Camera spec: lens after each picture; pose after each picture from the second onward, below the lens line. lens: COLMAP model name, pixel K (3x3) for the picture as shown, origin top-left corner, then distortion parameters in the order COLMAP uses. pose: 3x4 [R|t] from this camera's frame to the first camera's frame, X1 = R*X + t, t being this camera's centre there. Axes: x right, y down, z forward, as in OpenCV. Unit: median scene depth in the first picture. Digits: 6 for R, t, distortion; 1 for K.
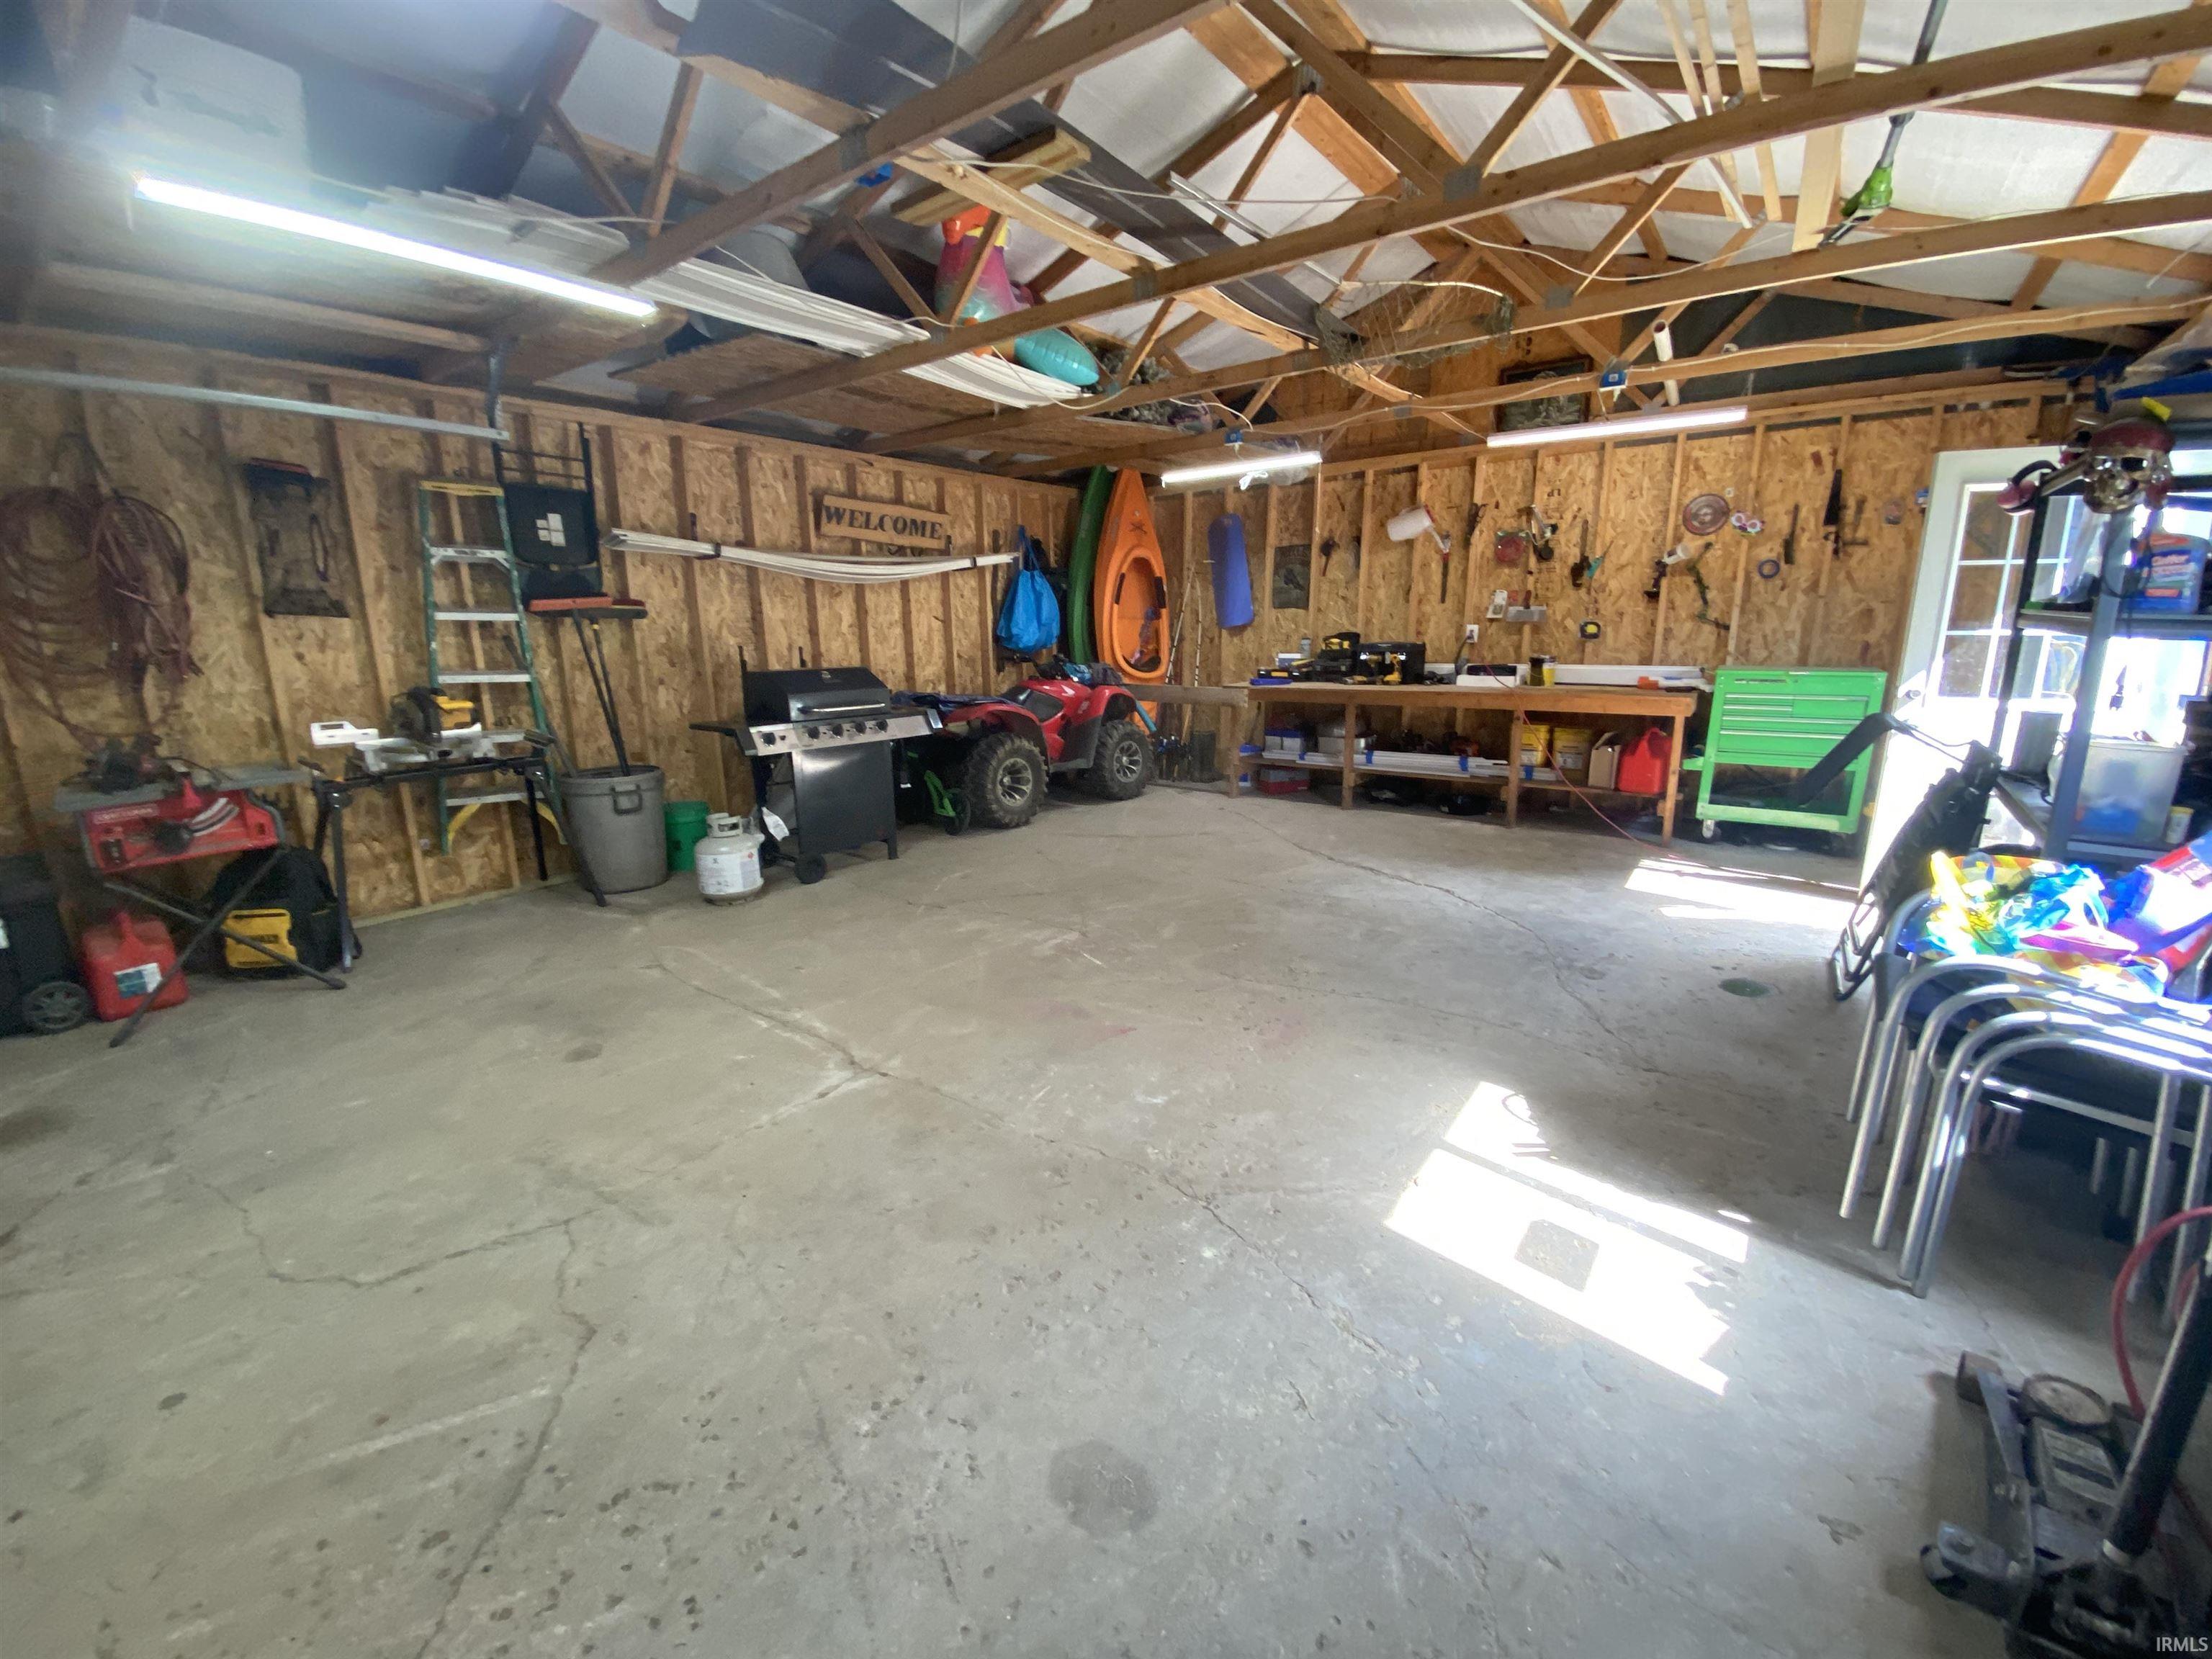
lens RADIAL K [[889.5, 0, 1118.4], [0, 889.5, 846.2], [0, 0, 1]] dist [0.005403, -0.011950]
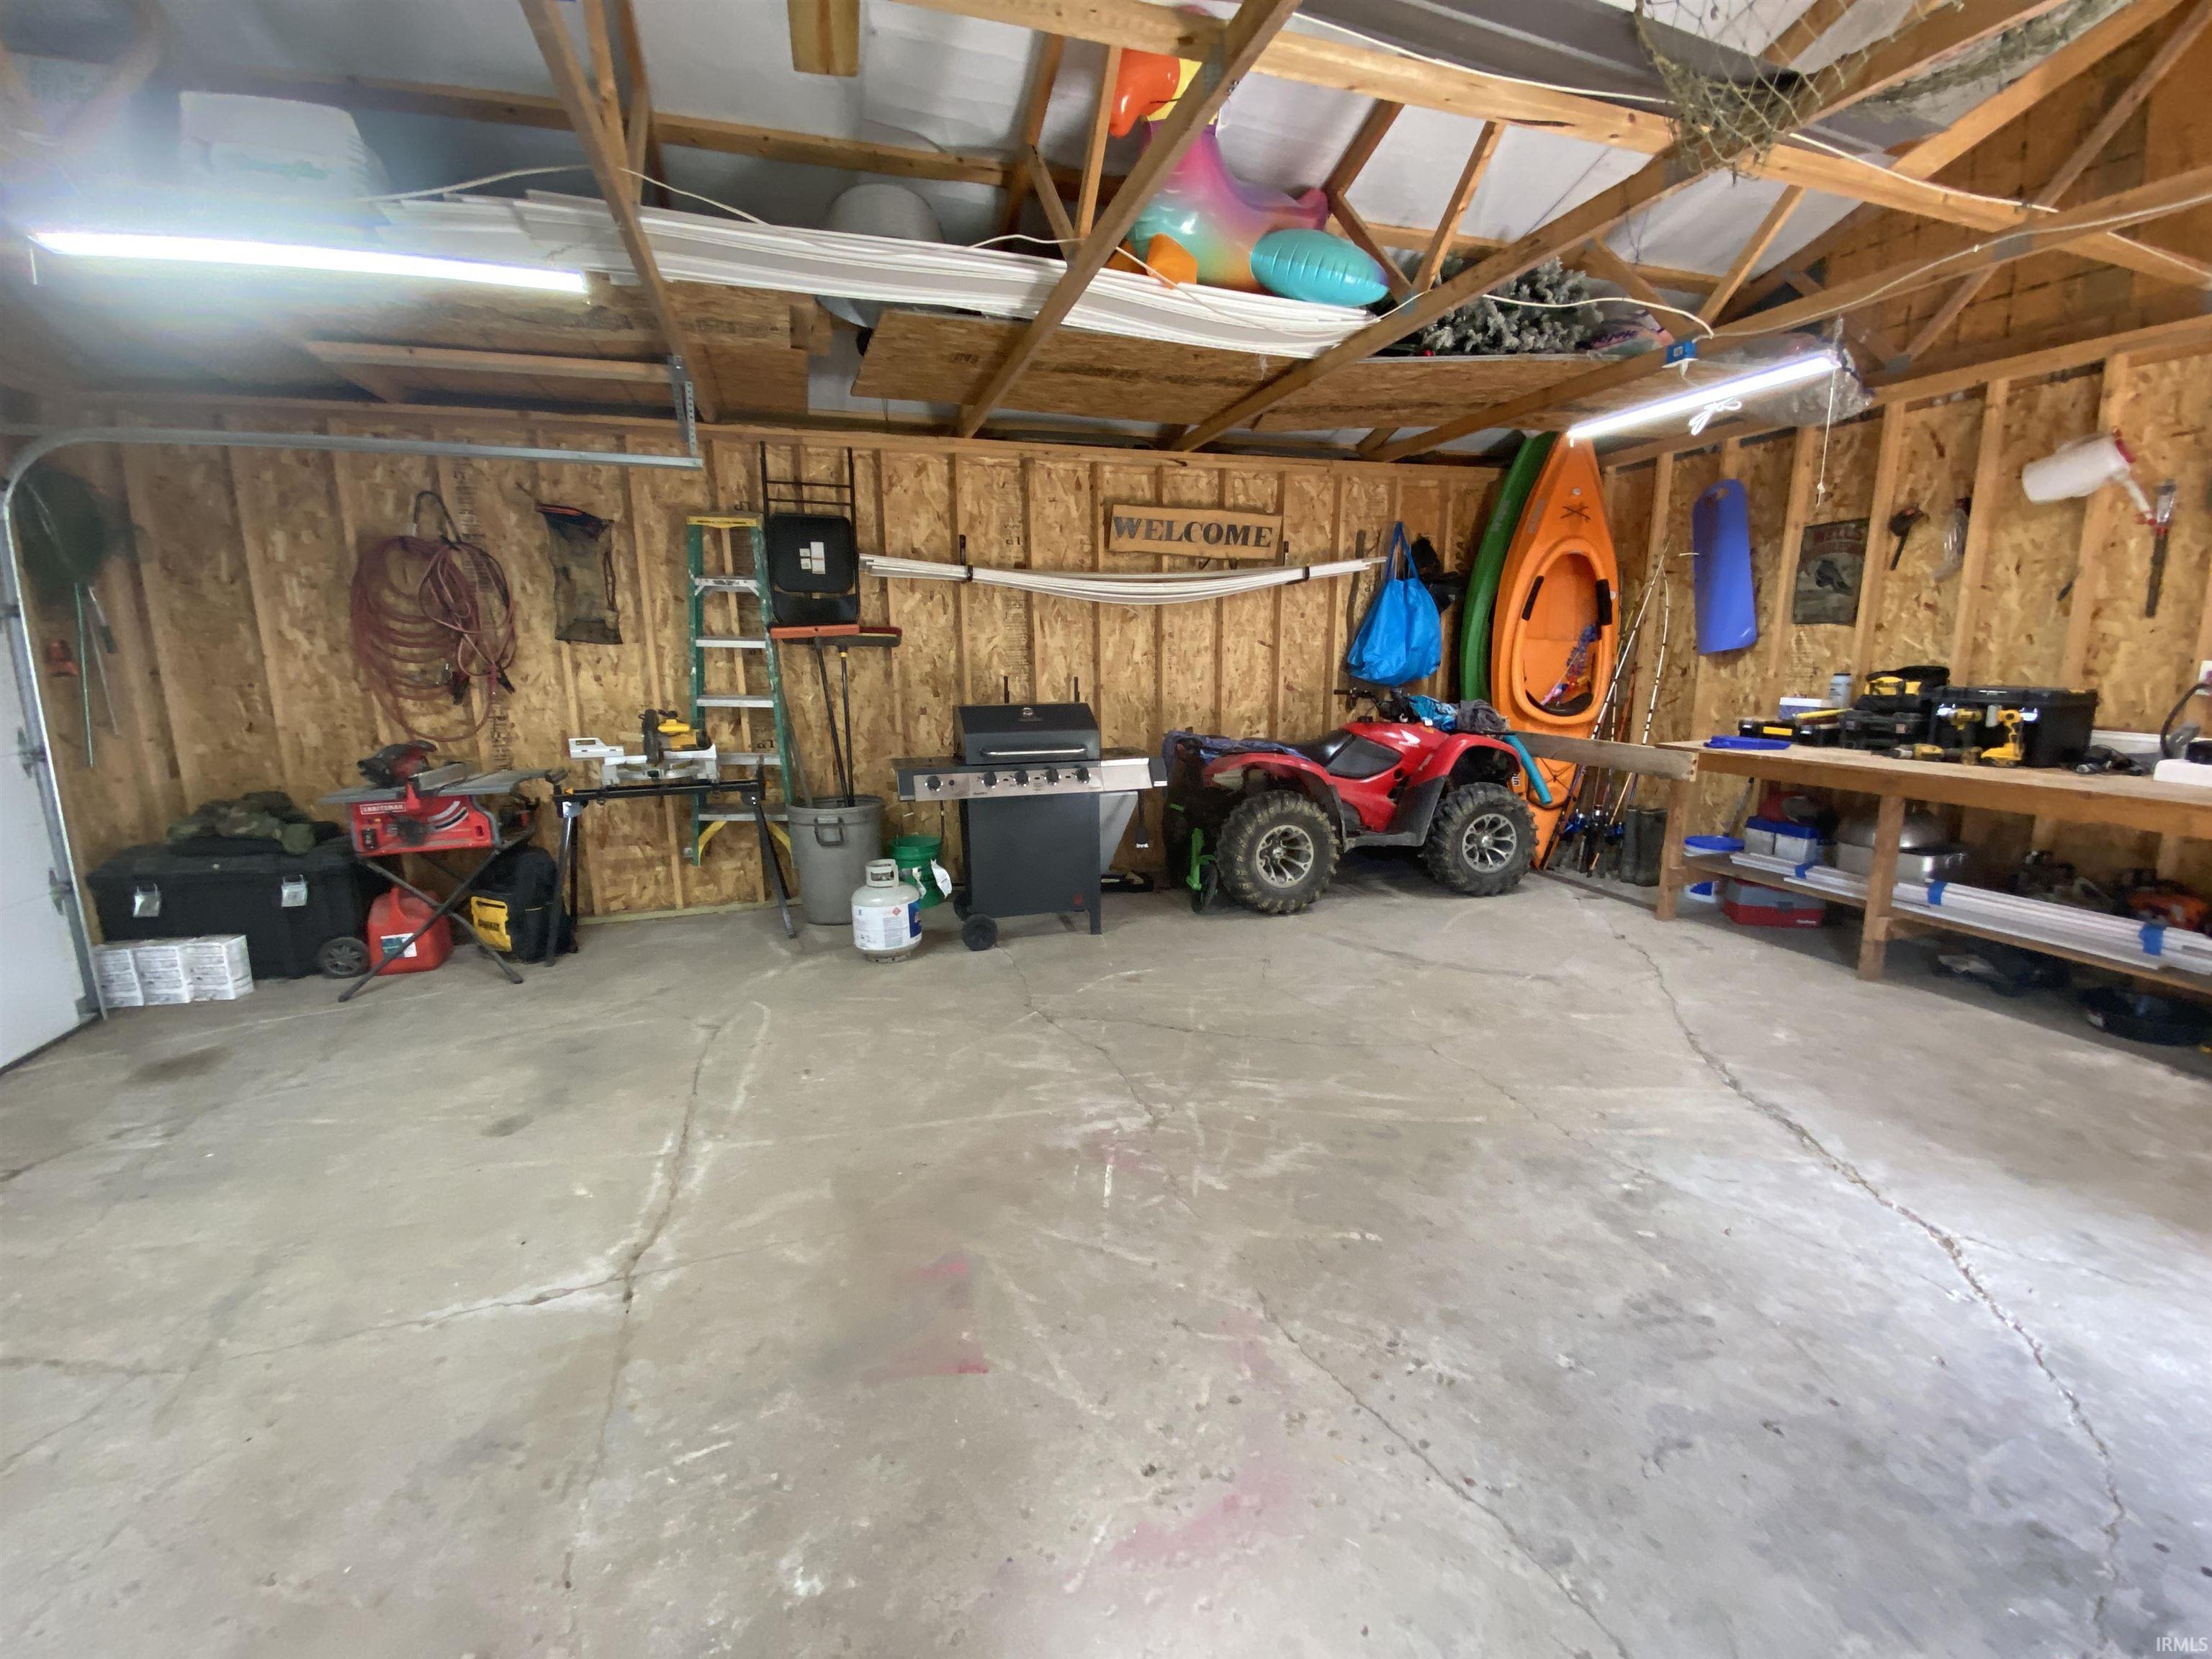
lens RADIAL K [[894.7, 0, 1111.4], [0, 894.7, 834.7], [0, 0, 1]] dist [0.008954, -0.009524]
pose [[0.820240, 0.117756, -0.559767, 0.243195], [-0.138365, 0.990366, 0.005589, -0.097106], [0.555032, 0.072868, 0.828631, 0.365667]]
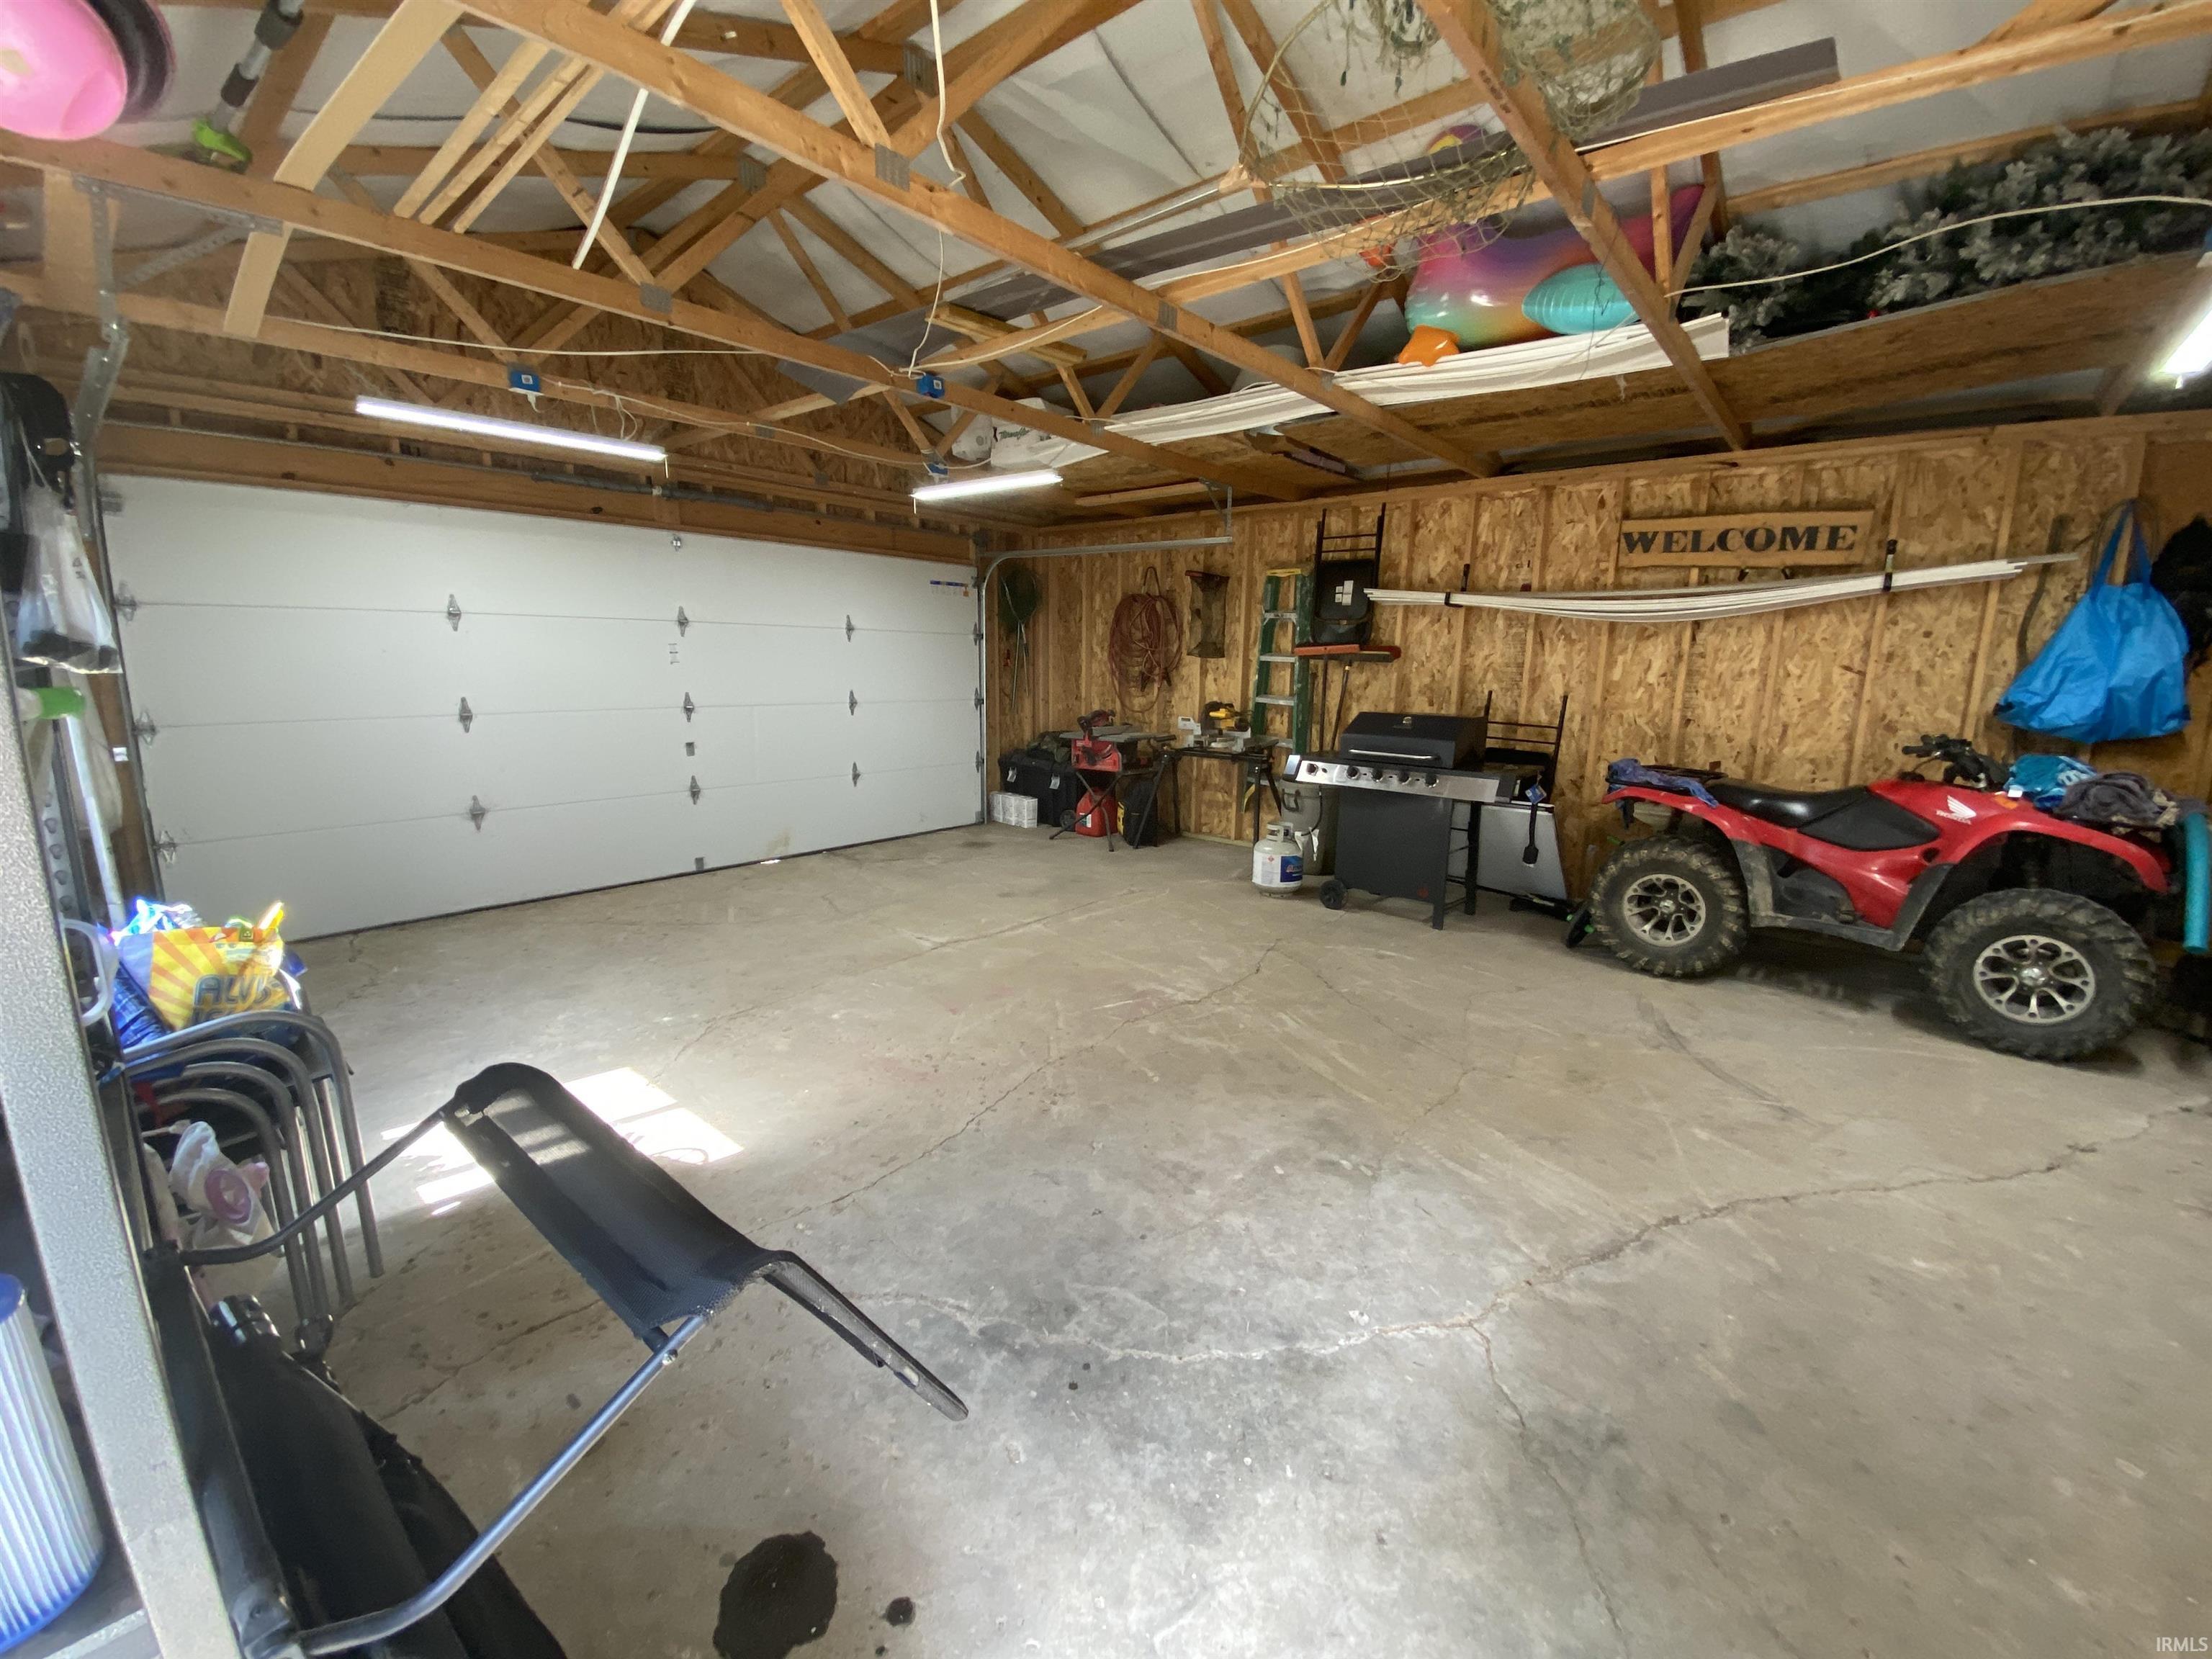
lens RADIAL K [[889.5, 0, 1087.7], [0, 889.5, 830.3], [0, 0, 1]] dist [0.005403, -0.011950]
pose [[-0.084875, 0.200698, -0.975969, 0.730547], [-0.255176, 0.942459, 0.215999, -0.211783], [0.963162, 0.267377, -0.028777, 0.761344]]
